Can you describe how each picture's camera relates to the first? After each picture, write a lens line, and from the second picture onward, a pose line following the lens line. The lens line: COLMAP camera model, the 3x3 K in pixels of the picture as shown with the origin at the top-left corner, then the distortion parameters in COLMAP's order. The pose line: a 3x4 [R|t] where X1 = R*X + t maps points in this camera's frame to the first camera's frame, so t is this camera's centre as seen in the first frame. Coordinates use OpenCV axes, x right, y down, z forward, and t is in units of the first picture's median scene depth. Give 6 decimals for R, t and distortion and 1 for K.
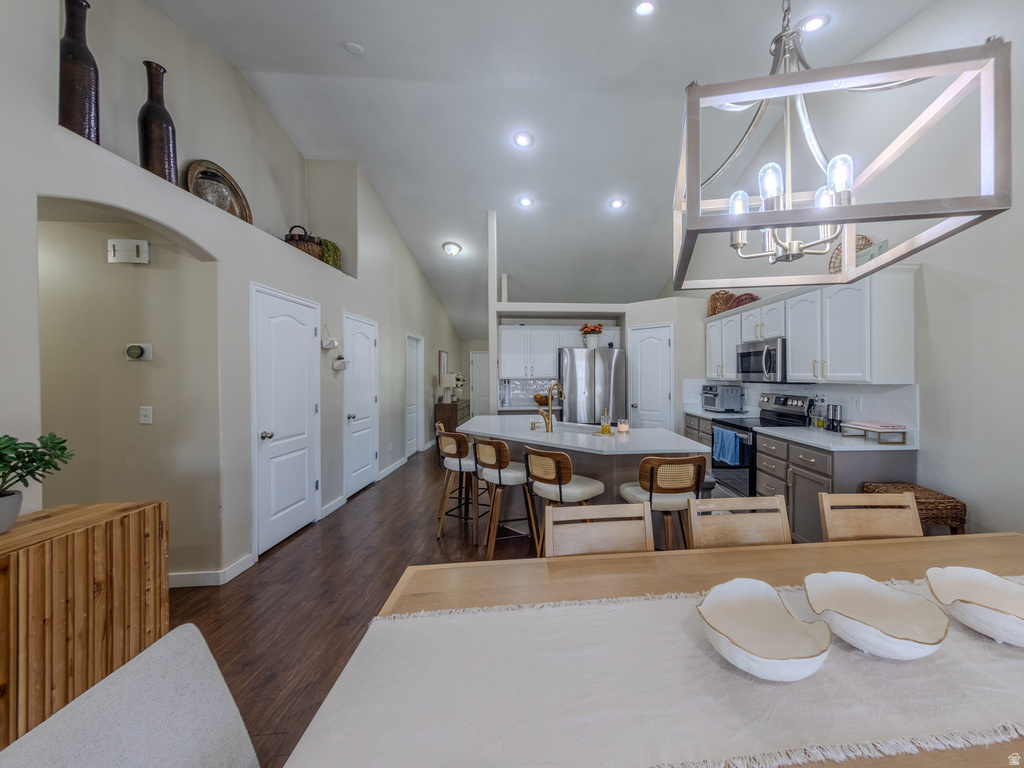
lens RADIAL K [[375.8, 0, 569.1], [0, 375.8, 373.8], [0, 0, 1]] dist [0.000086, 0.000035]
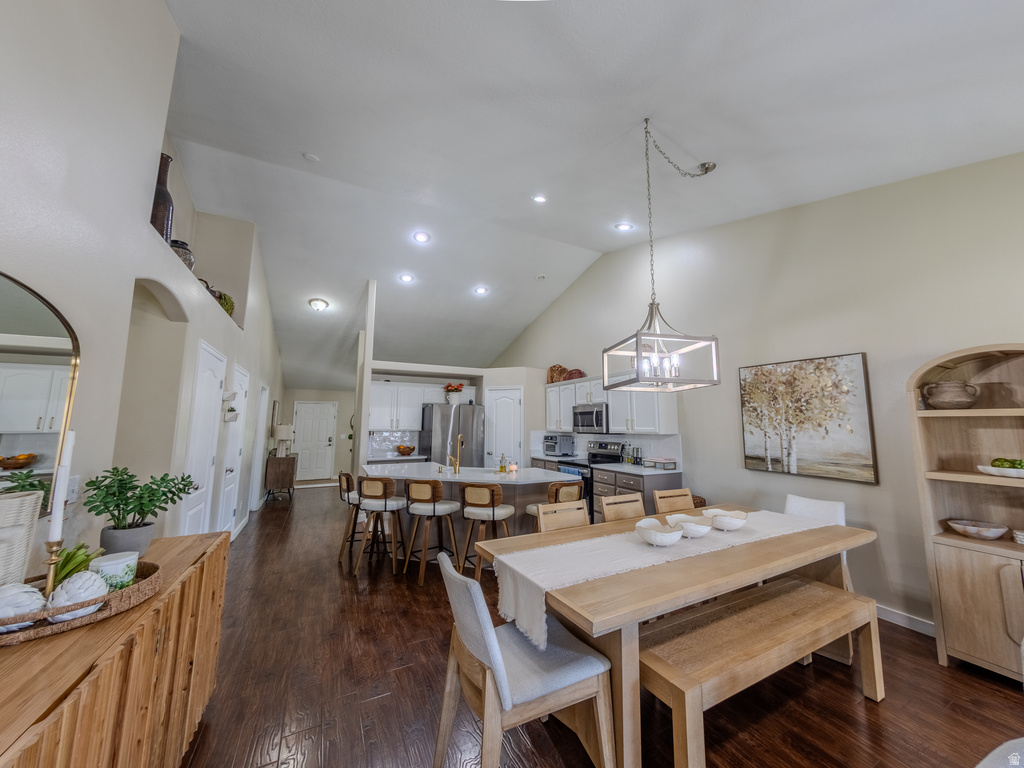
lens RADIAL K [[384.3, 0, 515.9], [0, 384.3, 373.4], [0, 0, 1]] dist [-0.000123, 0.000081]
pose [[0.921662, 0.056227, 0.383897, -0.314532], [-0.005416, 0.991212, -0.132174, -0.008049], [-0.387955, 0.119741, 0.913867, -0.246824]]
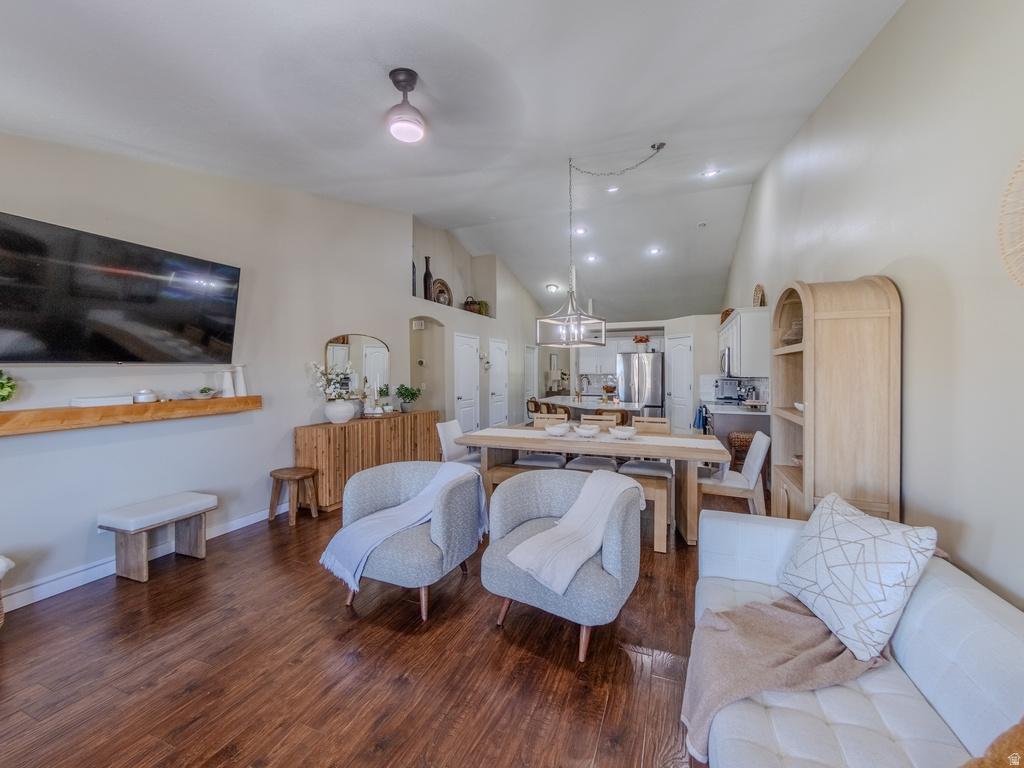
lens RADIAL K [[384.3, 0, 515.9], [0, 384.3, 373.4], [0, 0, 1]] dist [-0.000123, 0.000081]
pose [[0.879959, 0.005154, -0.475021, 0.462299], [-0.000271, 0.999946, 0.010348, -0.007116], [0.475049, -0.008978, 0.879913, -0.679645]]
